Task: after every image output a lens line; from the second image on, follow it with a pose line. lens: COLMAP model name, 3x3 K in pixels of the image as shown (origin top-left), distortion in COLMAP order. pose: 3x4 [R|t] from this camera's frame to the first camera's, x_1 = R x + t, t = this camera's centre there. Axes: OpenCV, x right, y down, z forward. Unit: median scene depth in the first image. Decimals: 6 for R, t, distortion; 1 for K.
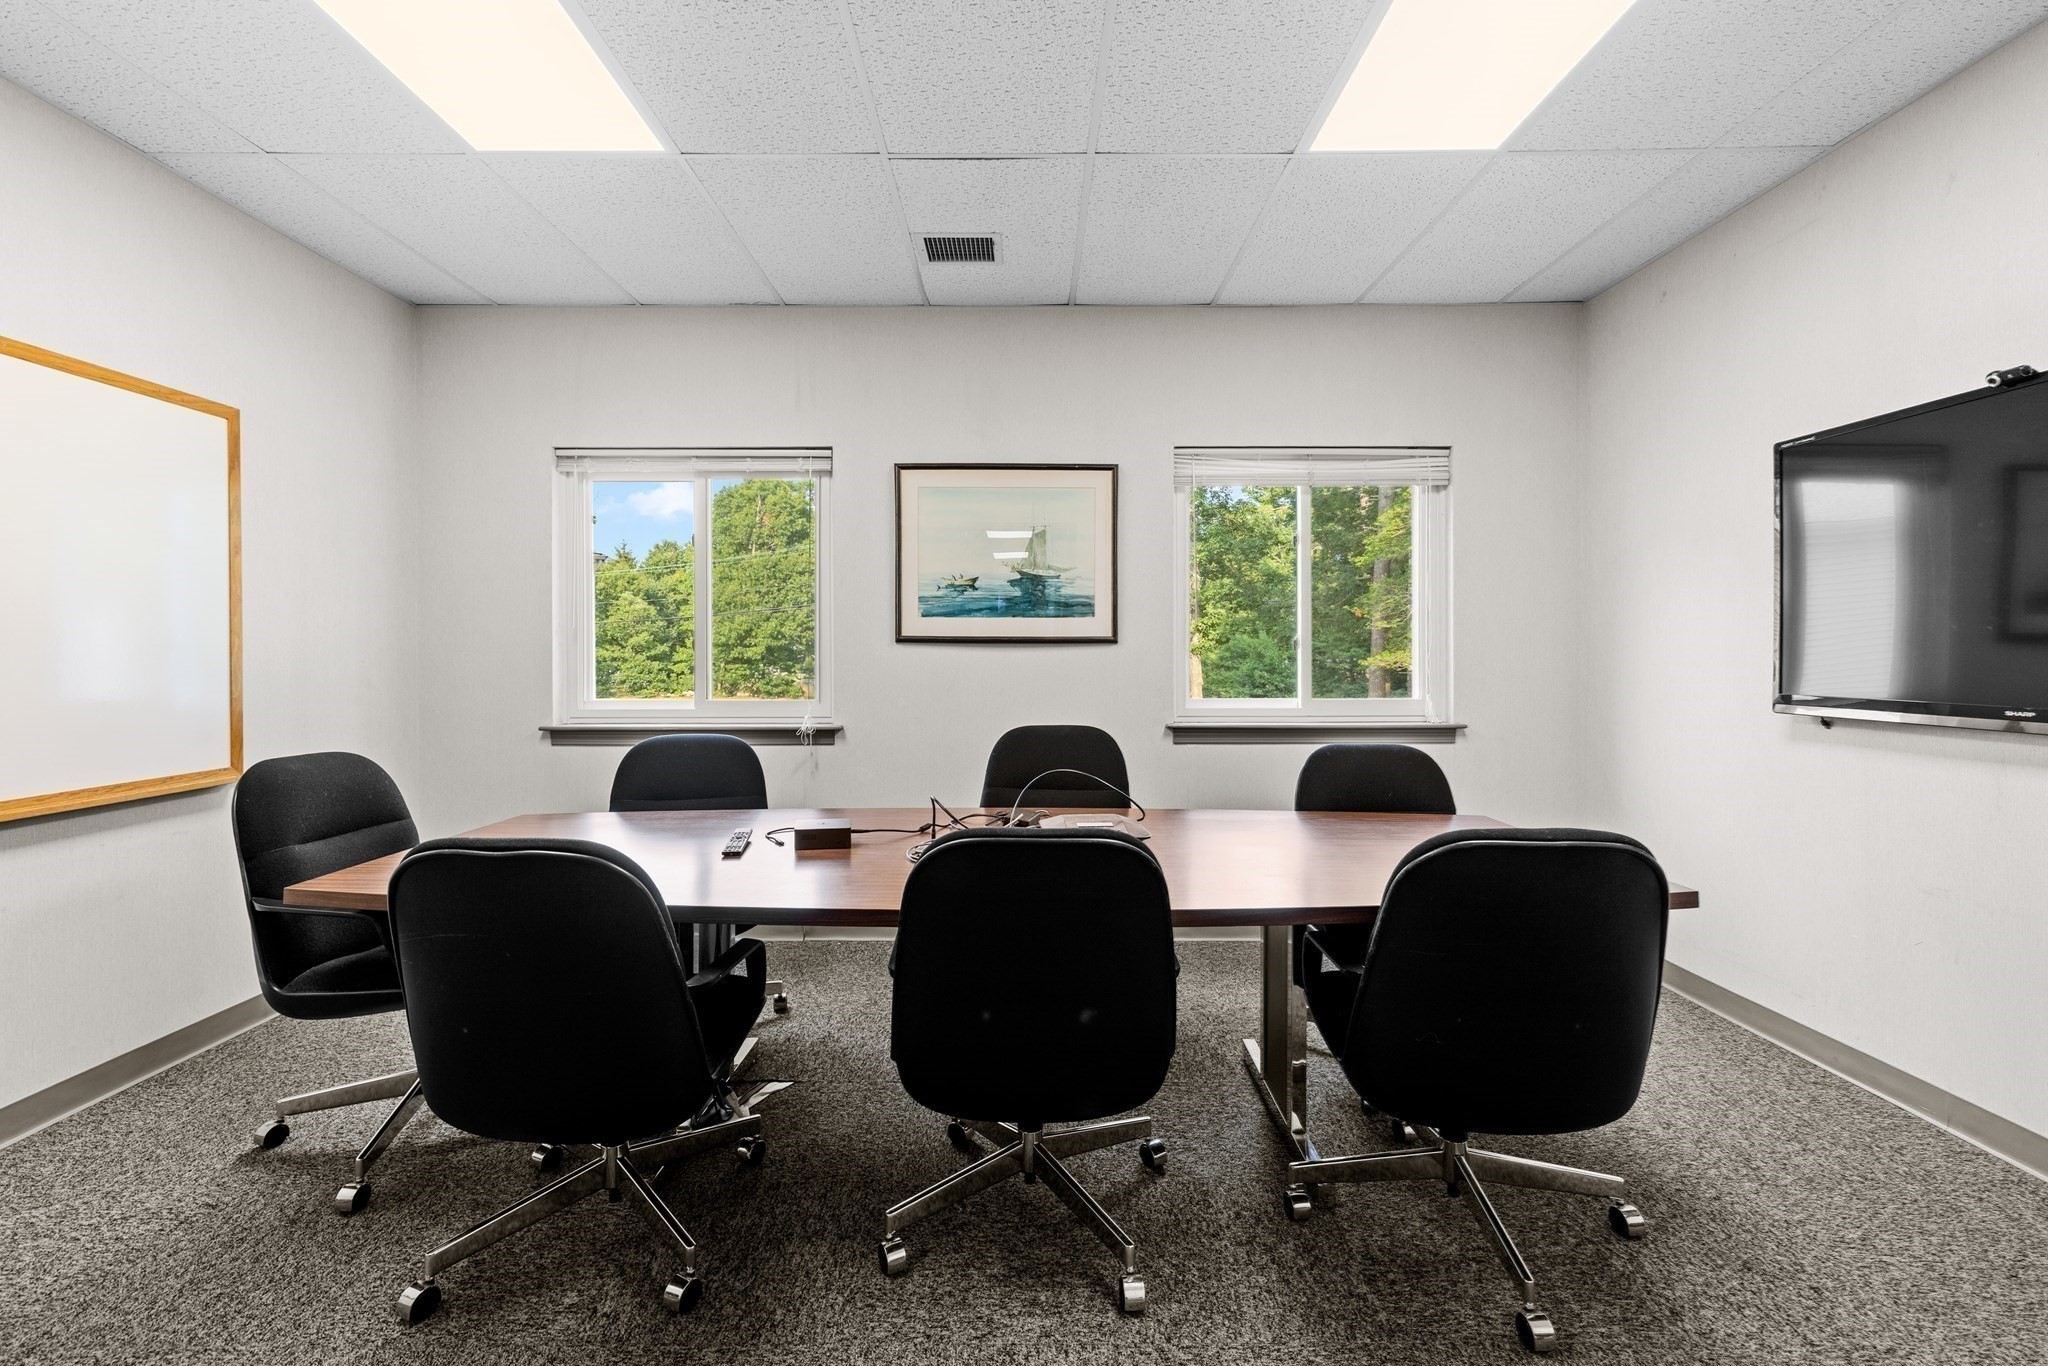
lens RADIAL K [[923.7, 0, 1024.0], [0, 923.7, 683.0], [0, 0, 1]] dist [-0.000628, -0.000031]
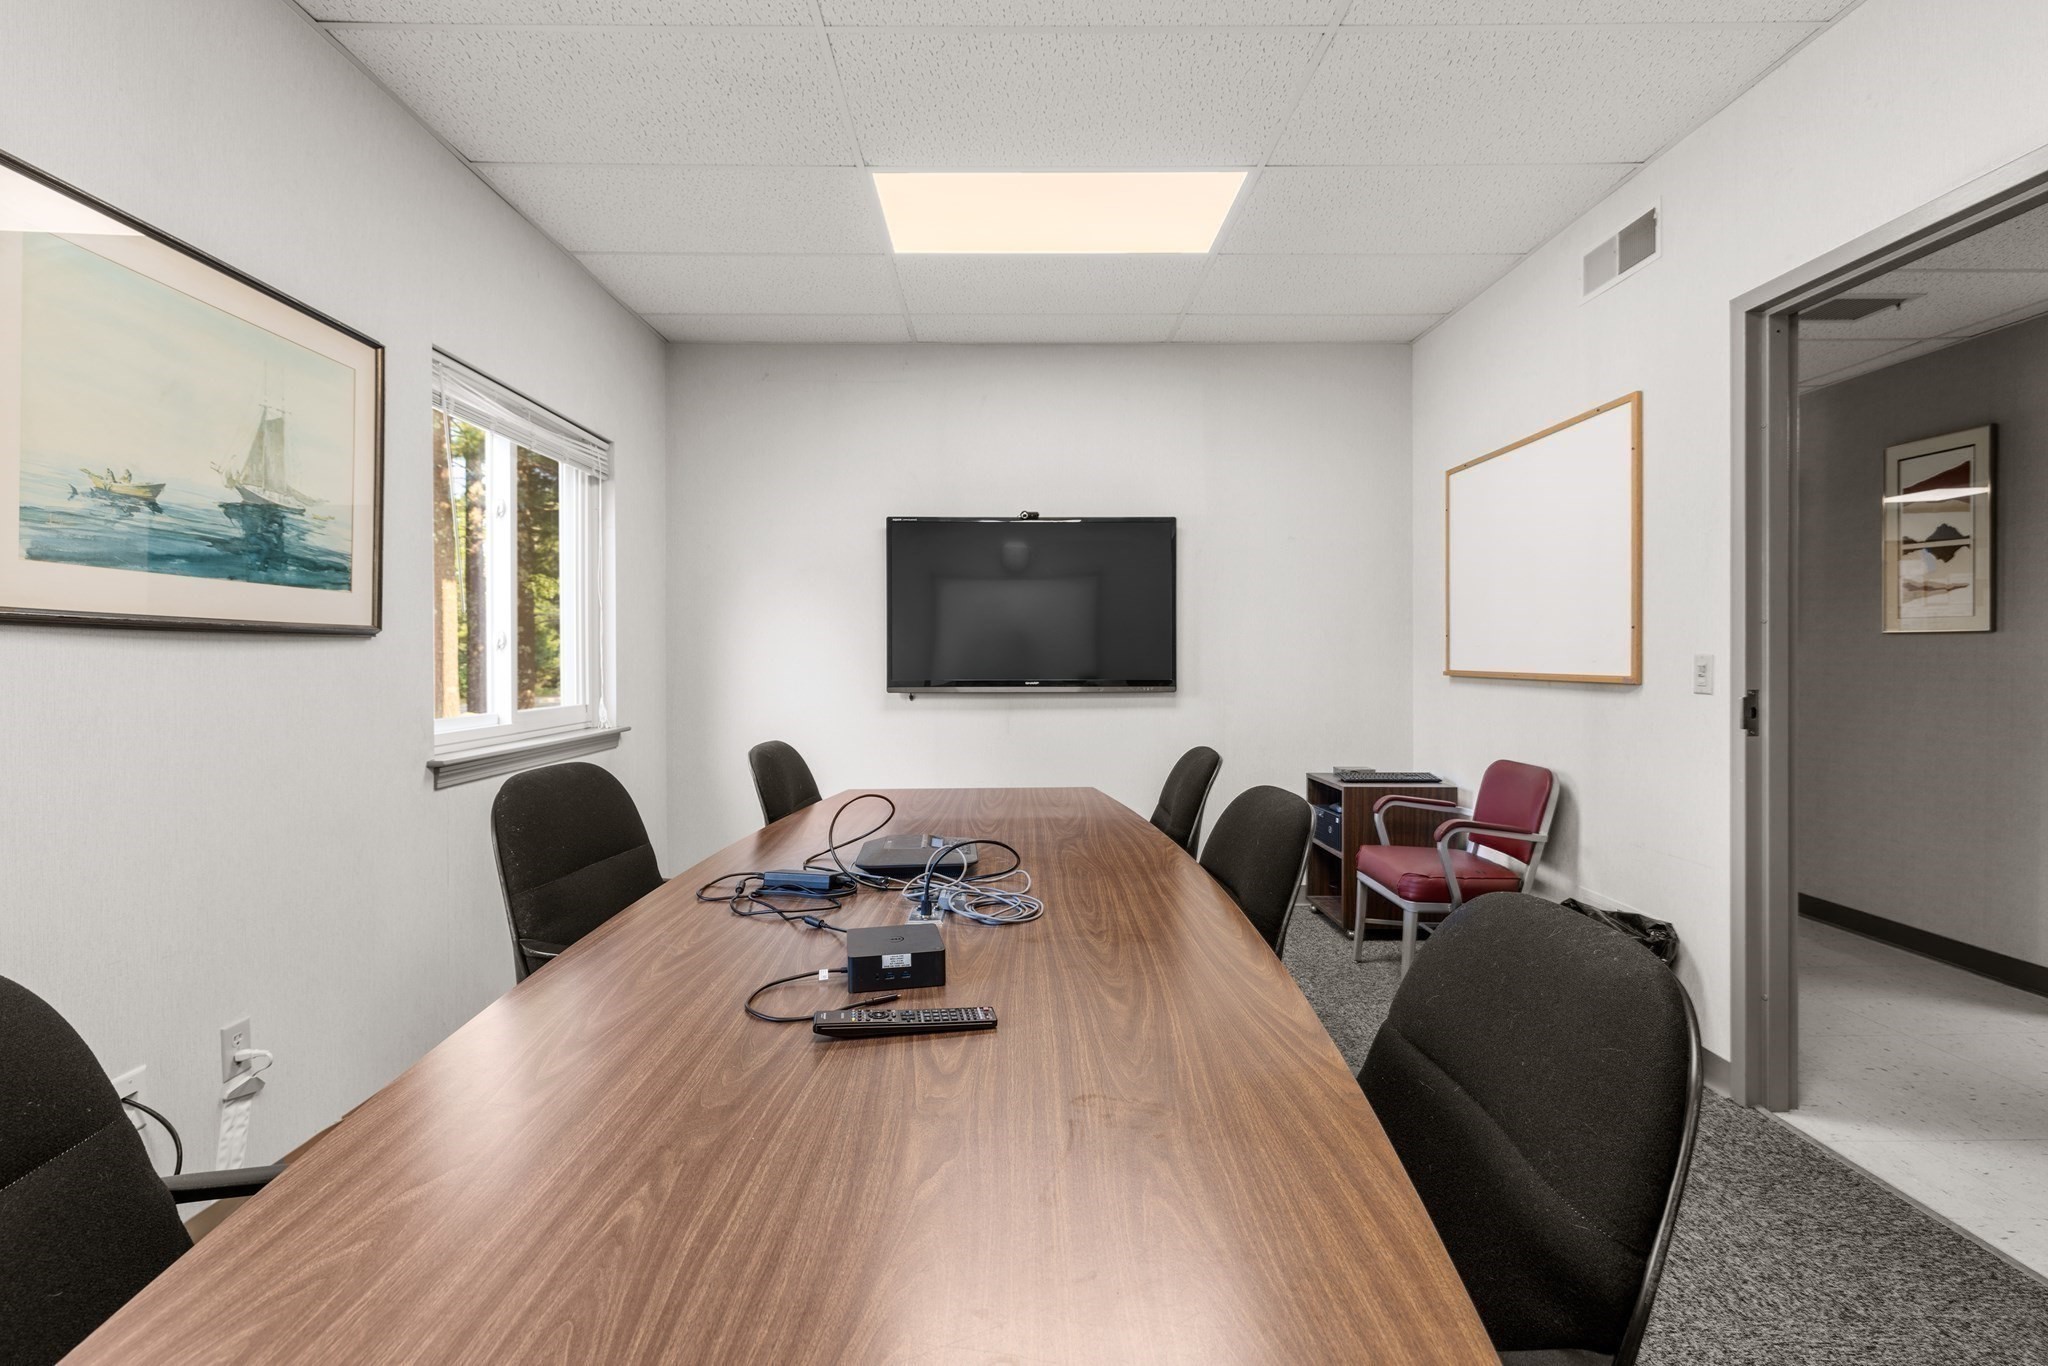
lens RADIAL K [[913.6, 0, 1026.5], [0, 913.6, 641.1], [0, 0, 1]] dist [0.000006, 0.000271]
pose [[-0.013610, 0.017074, 0.999762, -0.500292], [0.032269, 0.999341, -0.016628, -0.017125], [-0.999387, 0.032035, -0.014152, 0.587110]]
